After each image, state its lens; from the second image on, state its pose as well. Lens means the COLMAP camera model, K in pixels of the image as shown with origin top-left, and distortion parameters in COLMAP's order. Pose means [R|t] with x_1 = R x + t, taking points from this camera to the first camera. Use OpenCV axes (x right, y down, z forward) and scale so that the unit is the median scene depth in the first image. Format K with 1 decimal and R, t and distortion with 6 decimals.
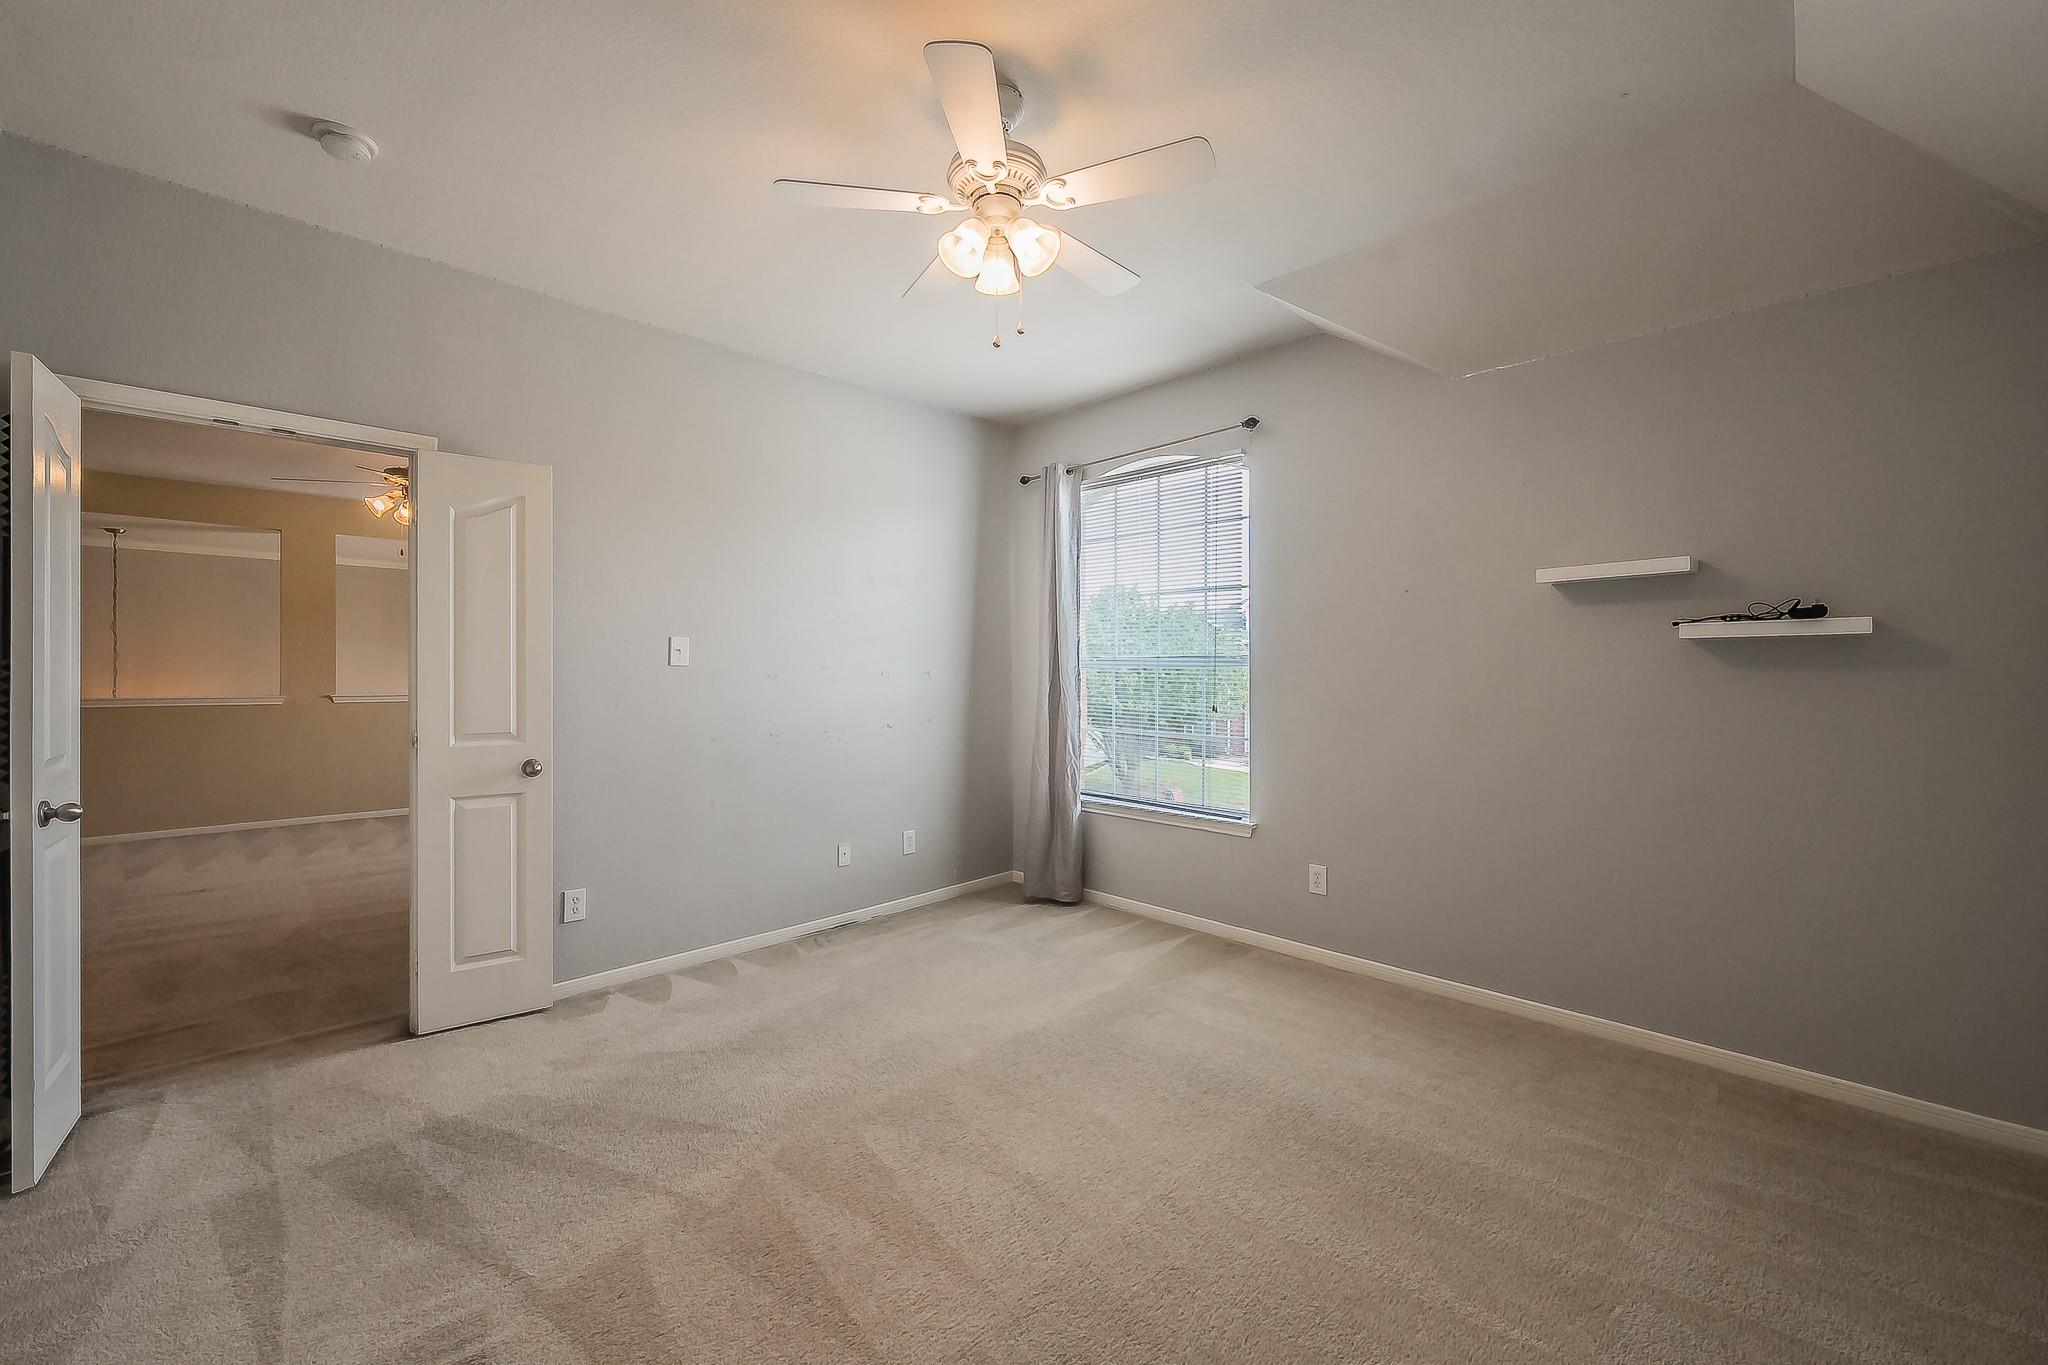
lens RADIAL K [[770.1, 0, 1024.2], [0, 770.1, 667.5], [0, 0, 1]] dist [-0.011554, -0.000400]
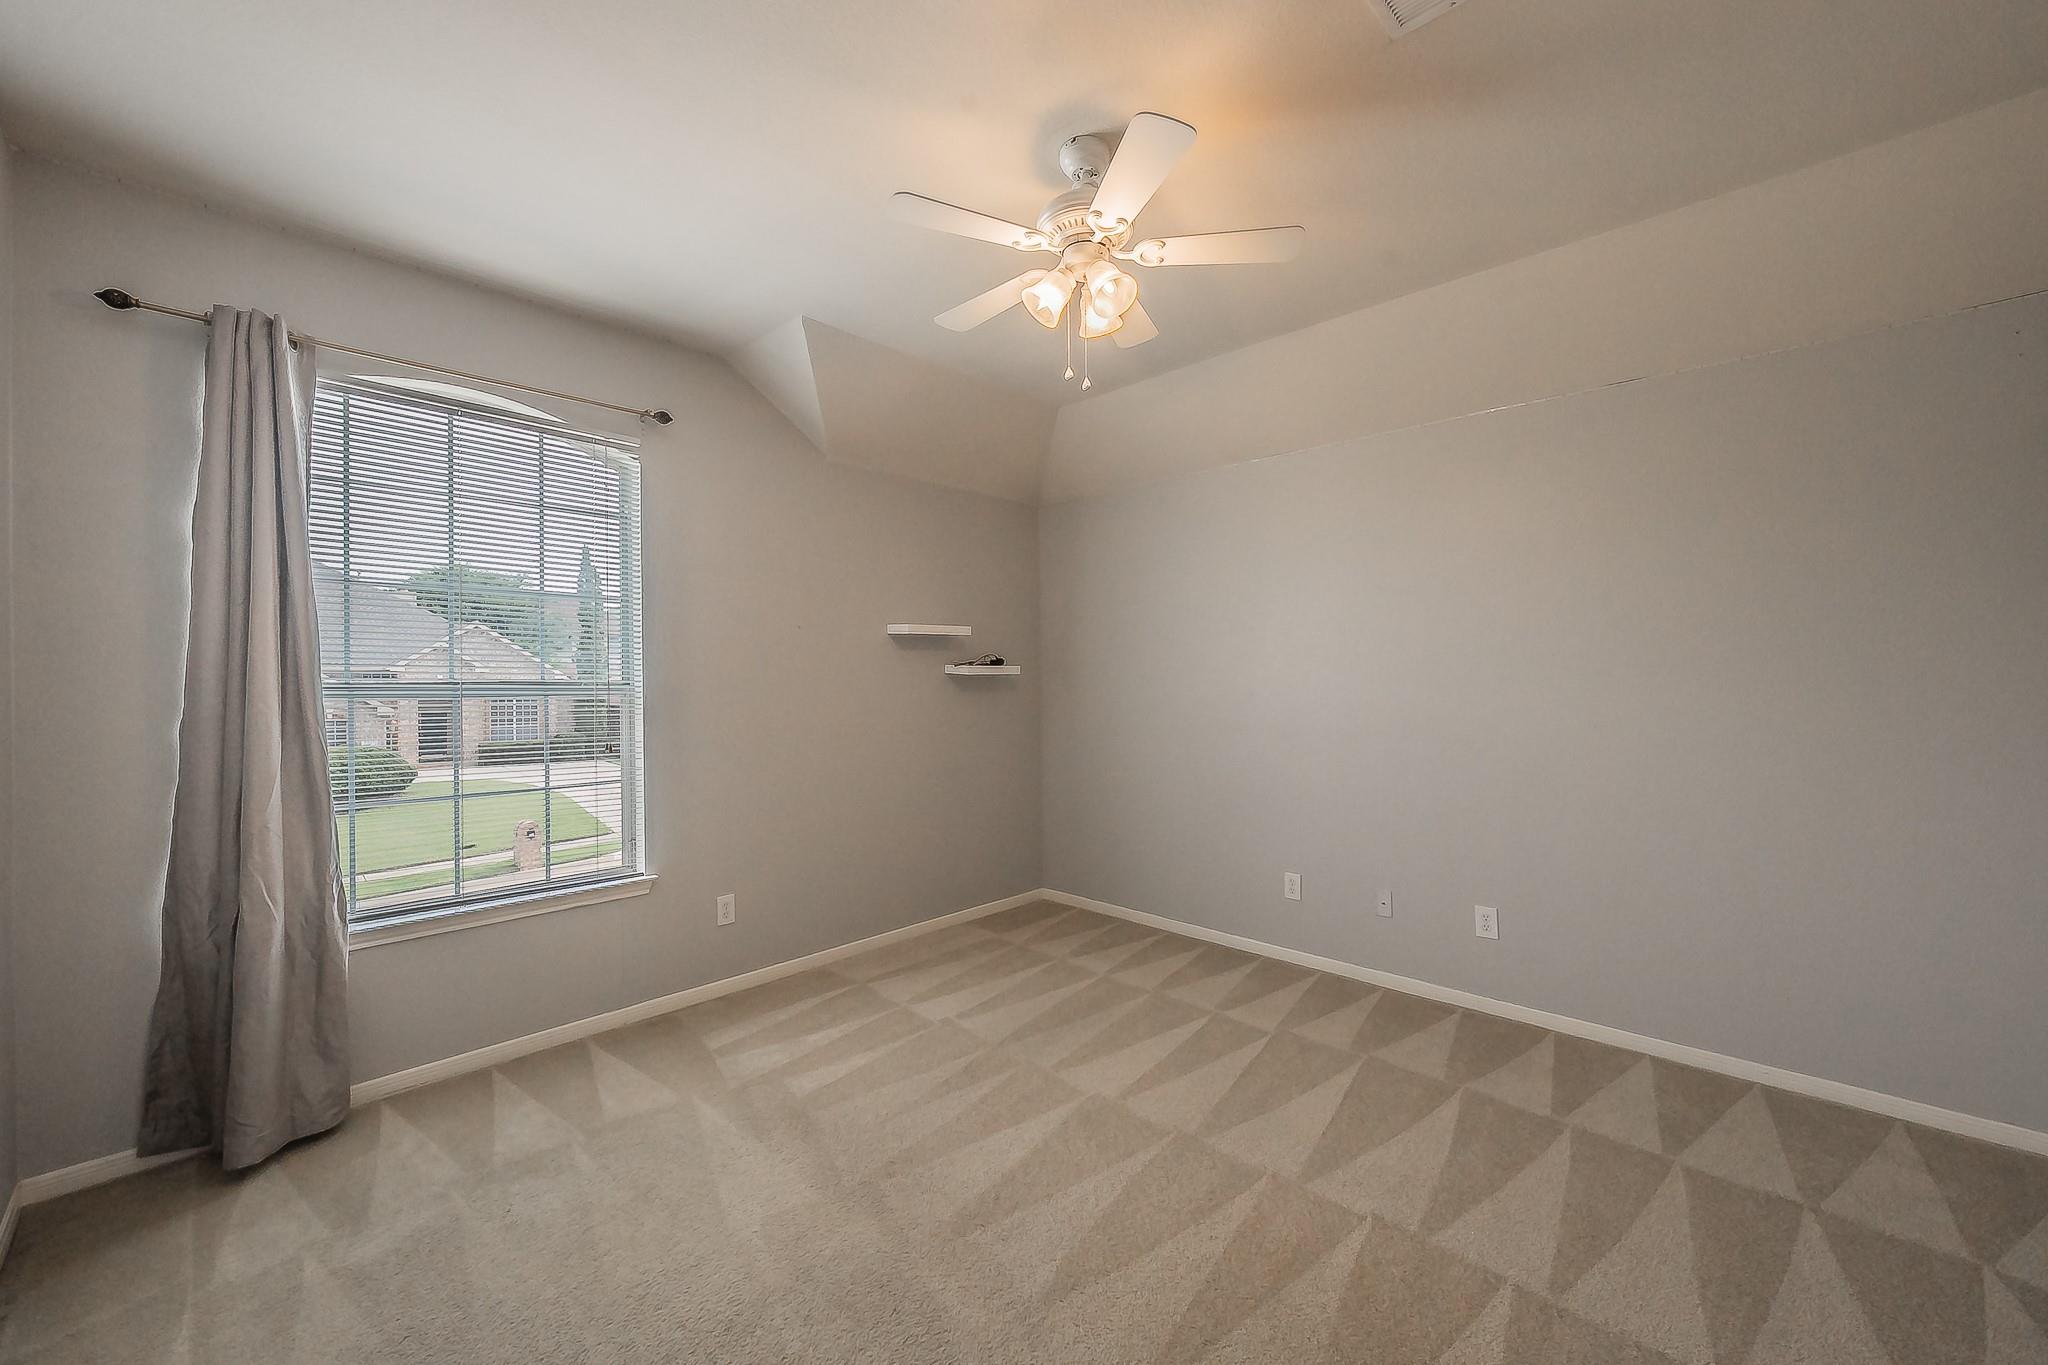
lens RADIAL K [[770.1, 0, 1024.1], [0, 770.1, 680.8], [0, 0, 1]] dist [-0.011554, -0.000400]
pose [[-0.003725, -0.000896, 0.999993, -0.590806], [0.003396, 0.999994, 0.000909, -0.018102], [-0.999987, 0.003399, -0.003722, 0.602766]]
